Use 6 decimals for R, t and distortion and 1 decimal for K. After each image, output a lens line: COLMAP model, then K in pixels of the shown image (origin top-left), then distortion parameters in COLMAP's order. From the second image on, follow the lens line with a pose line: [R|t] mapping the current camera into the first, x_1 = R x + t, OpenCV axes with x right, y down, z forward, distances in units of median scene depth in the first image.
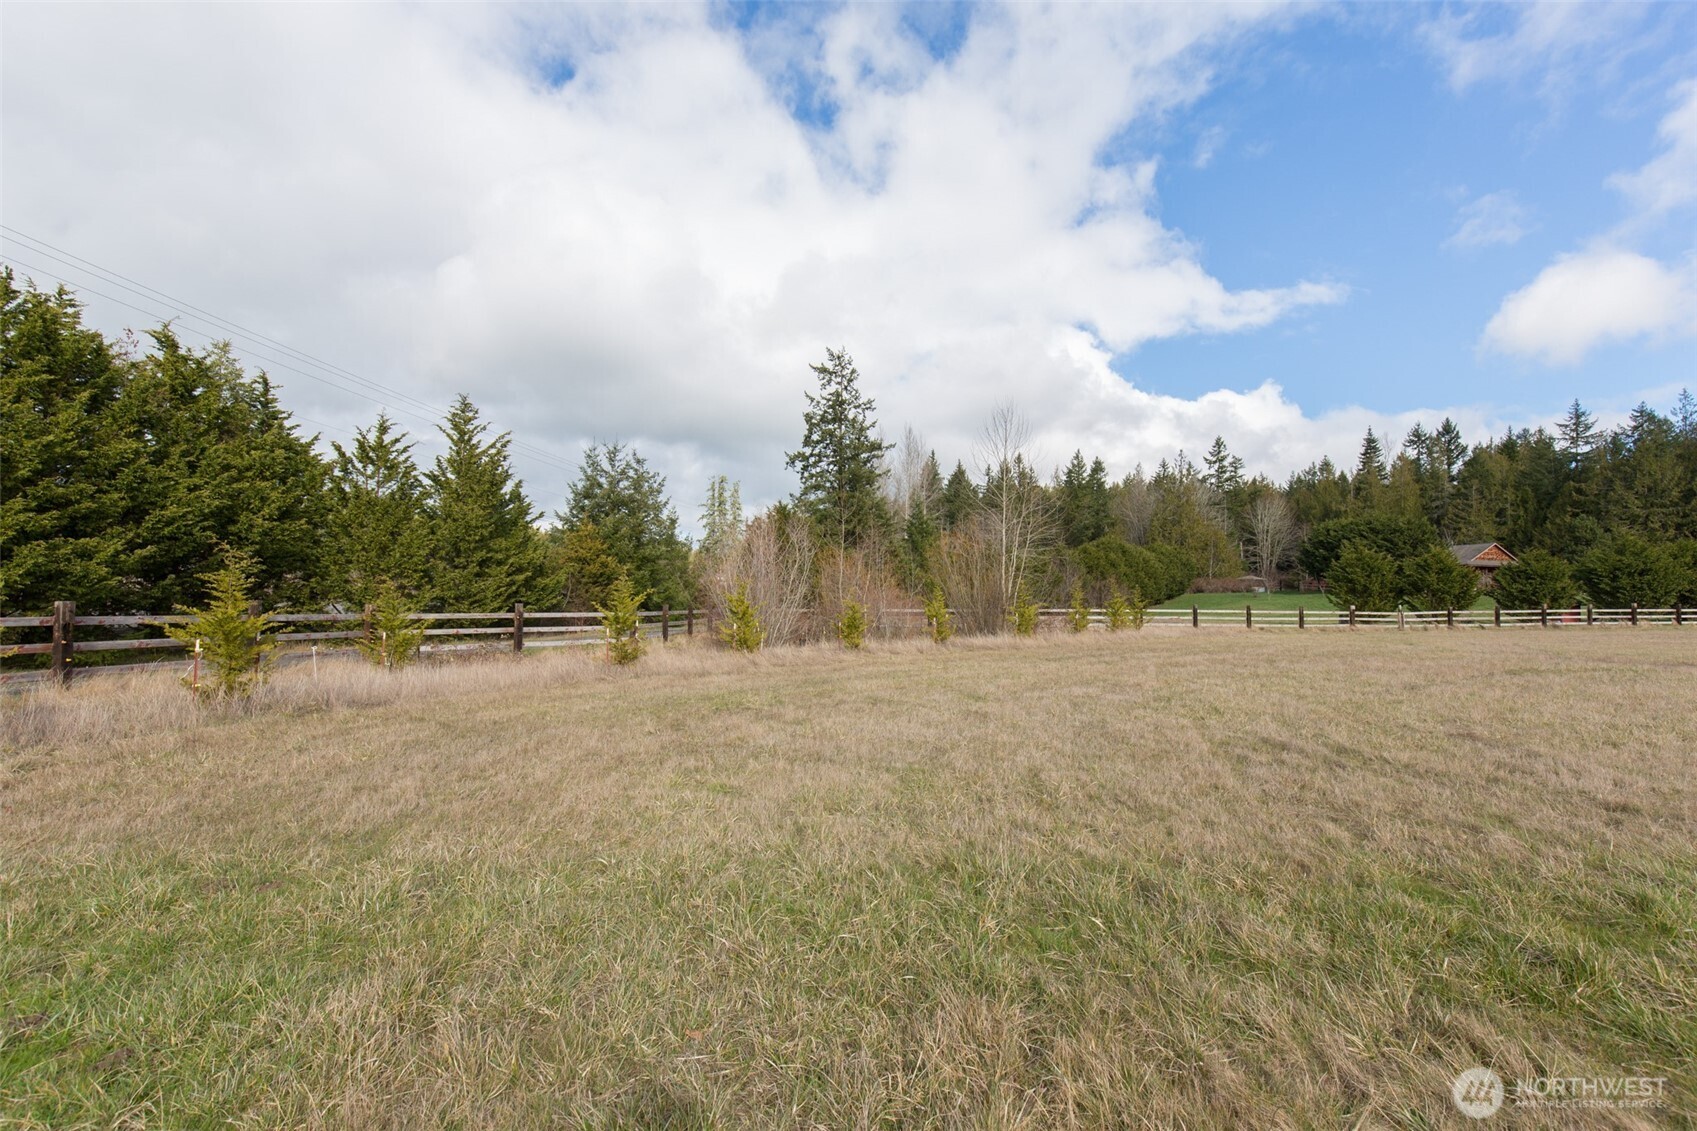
lens RADIAL K [[748.9, 0, 853.2], [0, 748.9, 569.0], [0, 0, 1]] dist [0.014280, -0.013095]
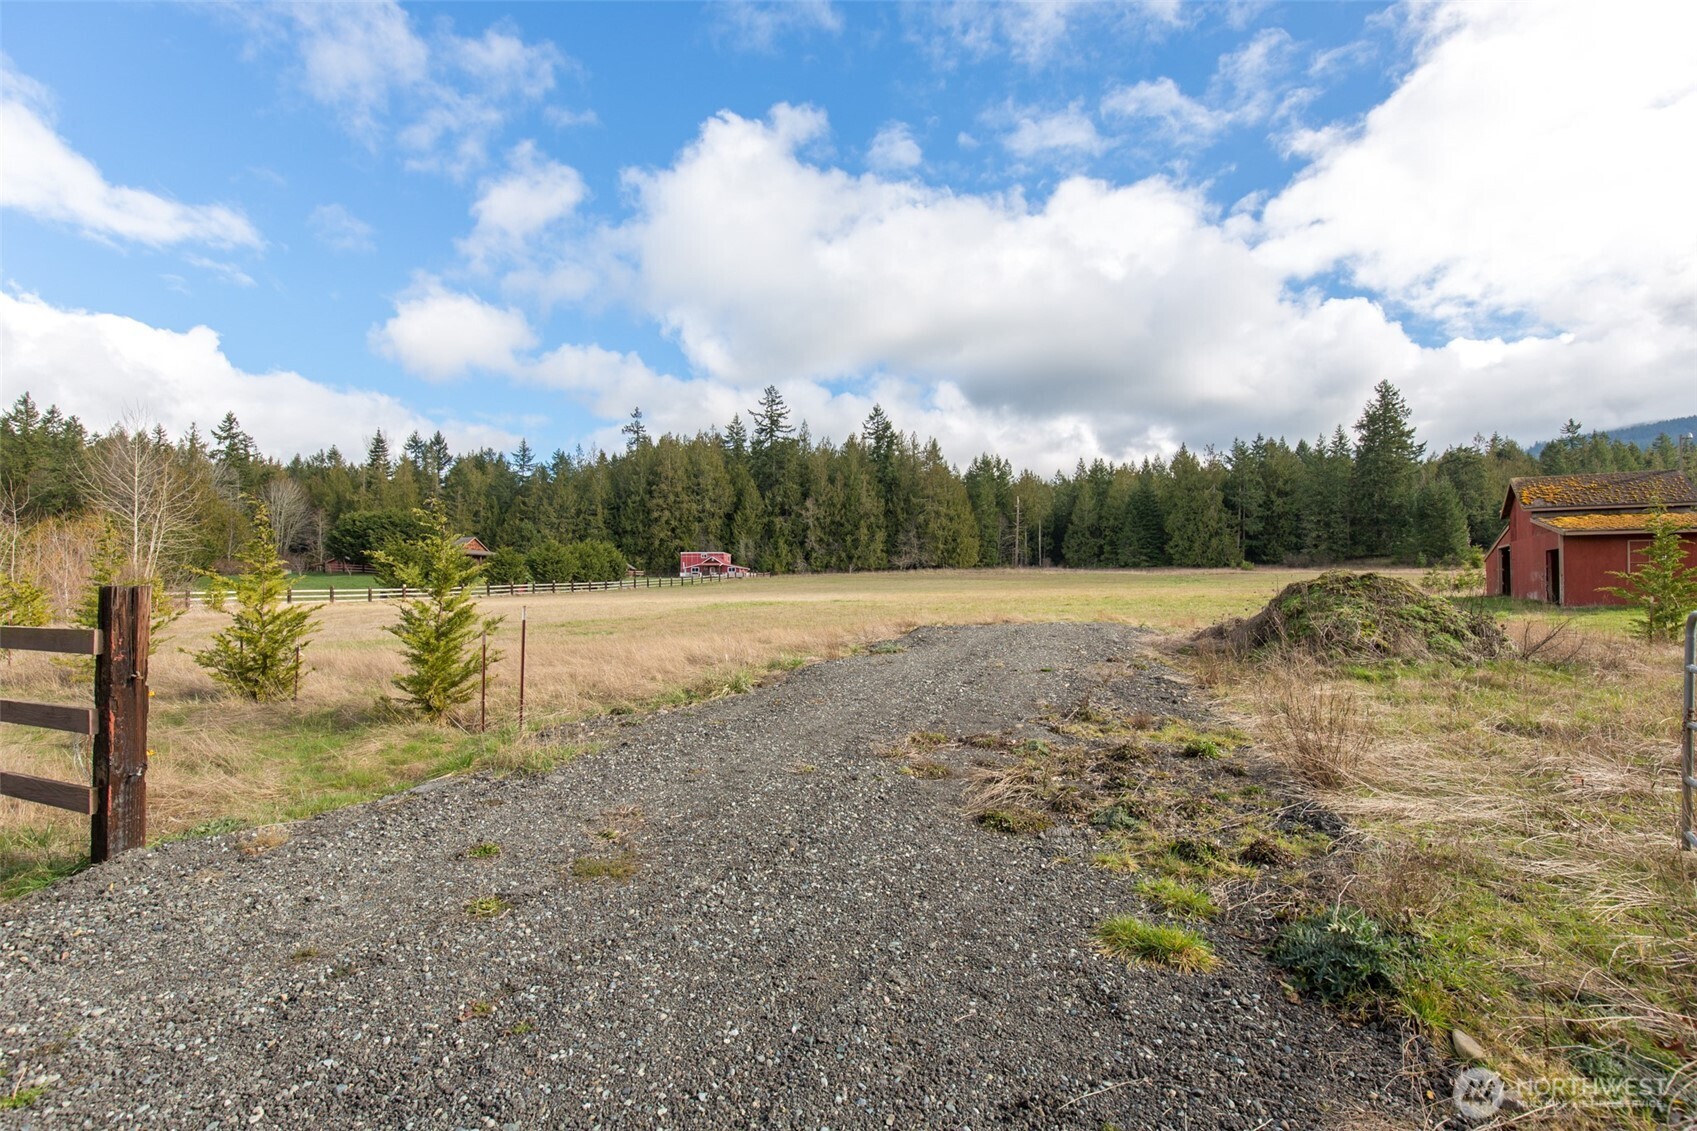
lens RADIAL K [[765.1, 0, 846.1], [0, 765.1, 560.6], [0, 0, 1]] dist [0.033798, -0.022371]
pose [[0.383169, 0.012293, 0.923597, -0.148448], [-0.025771, 0.999664, -0.002613, -0.005027], [-0.923319, -0.022801, 0.383357, -0.131682]]
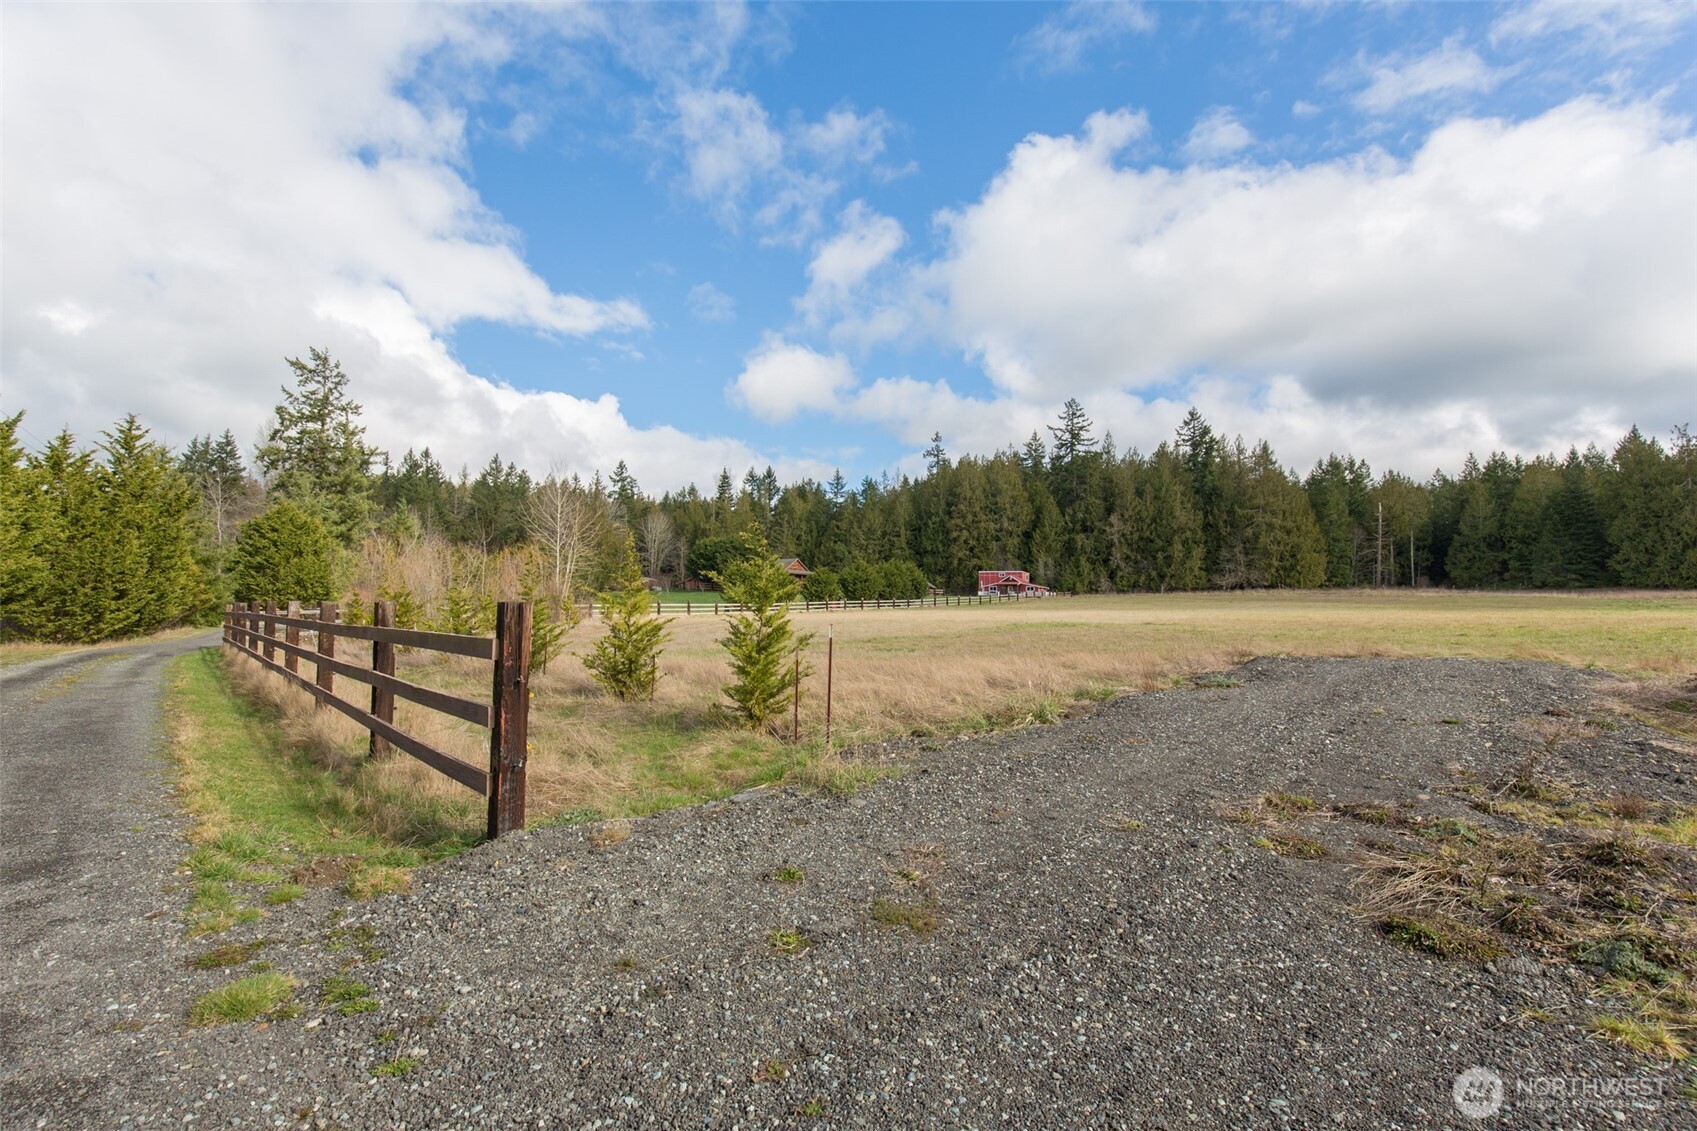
lens RADIAL K [[746.3, 0, 844.2], [0, 746.3, 573.6], [0, 0, 1]] dist [0.012648, -0.009458]
pose [[0.705522, 0.017621, 0.708469, -0.124951], [-0.025077, 0.999686, 0.000109, -0.005404], [-0.708244, -0.017843, 0.705742, -0.113545]]
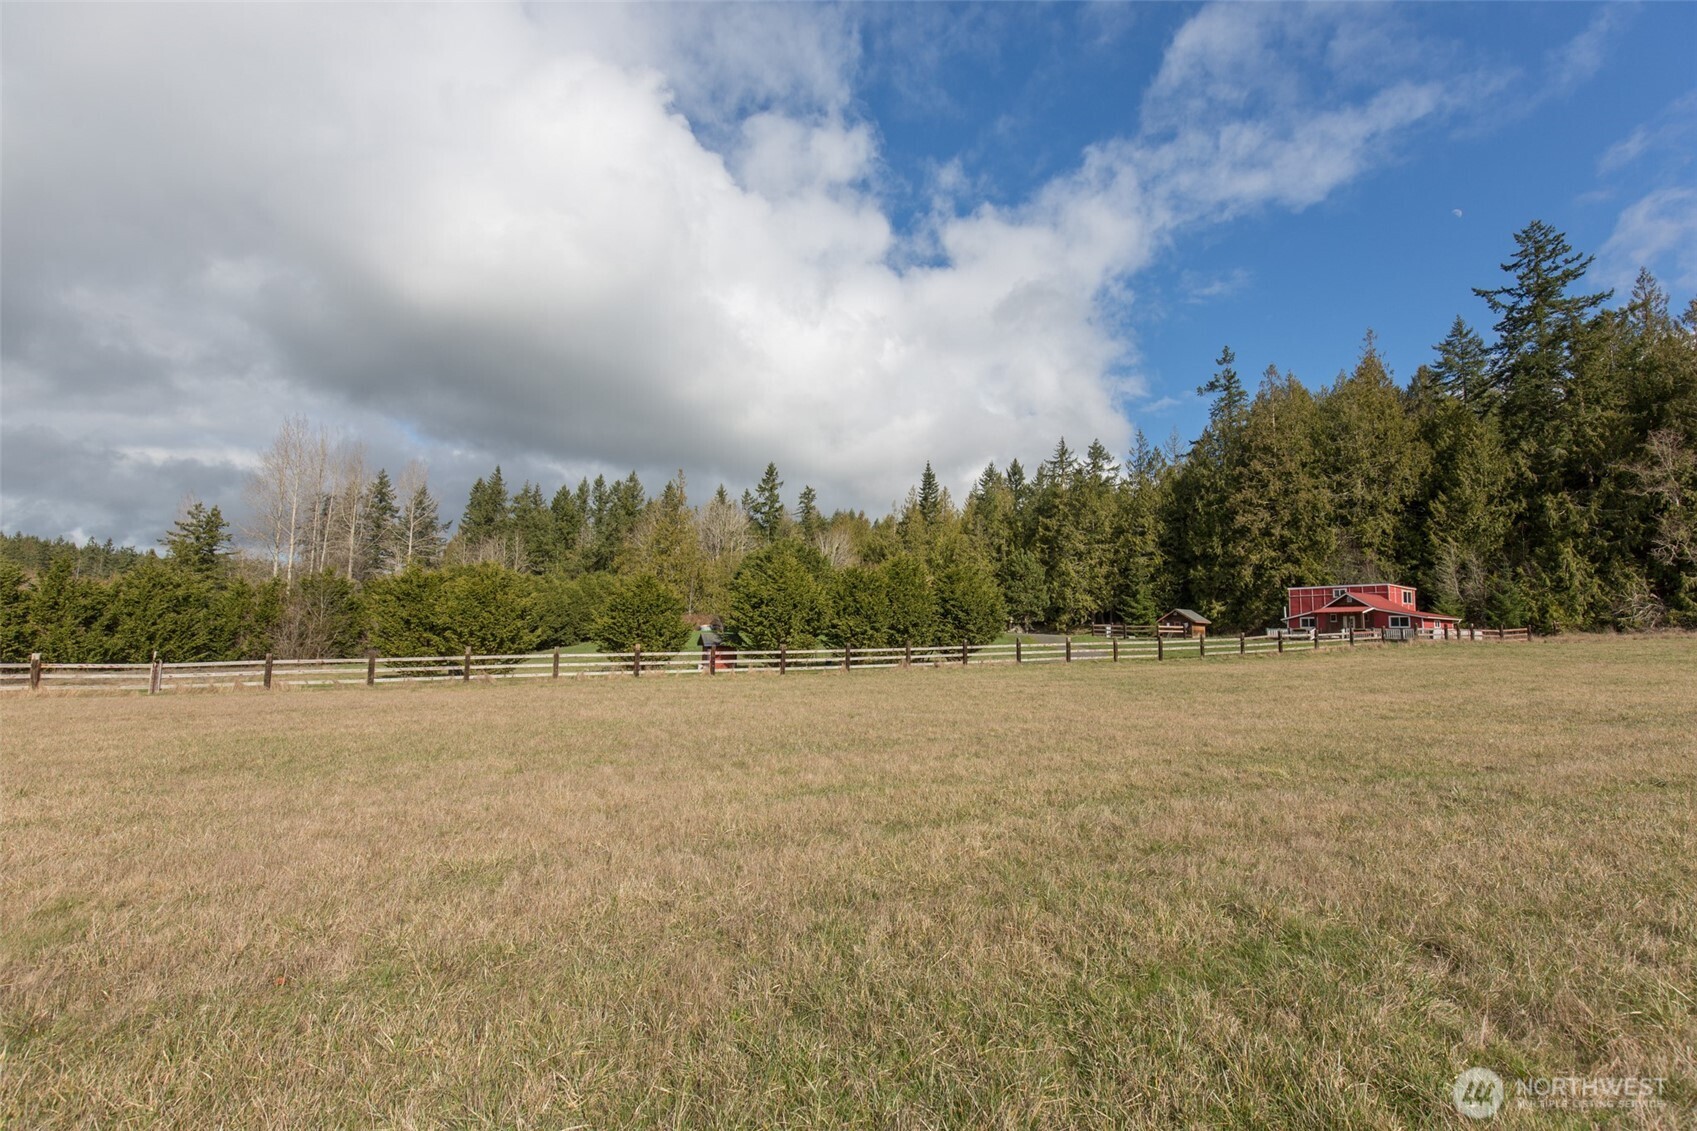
lens RADIAL K [[748.9, 0, 853.2], [0, 748.9, 569.0], [0, 0, 1]] dist [0.014280, -0.013095]
pose [[0.967316, 0.016015, 0.253069, 0.423141], [-0.002900, 0.998637, -0.052113, 0.002596], [-0.253559, 0.049676, 0.966044, 0.105625]]
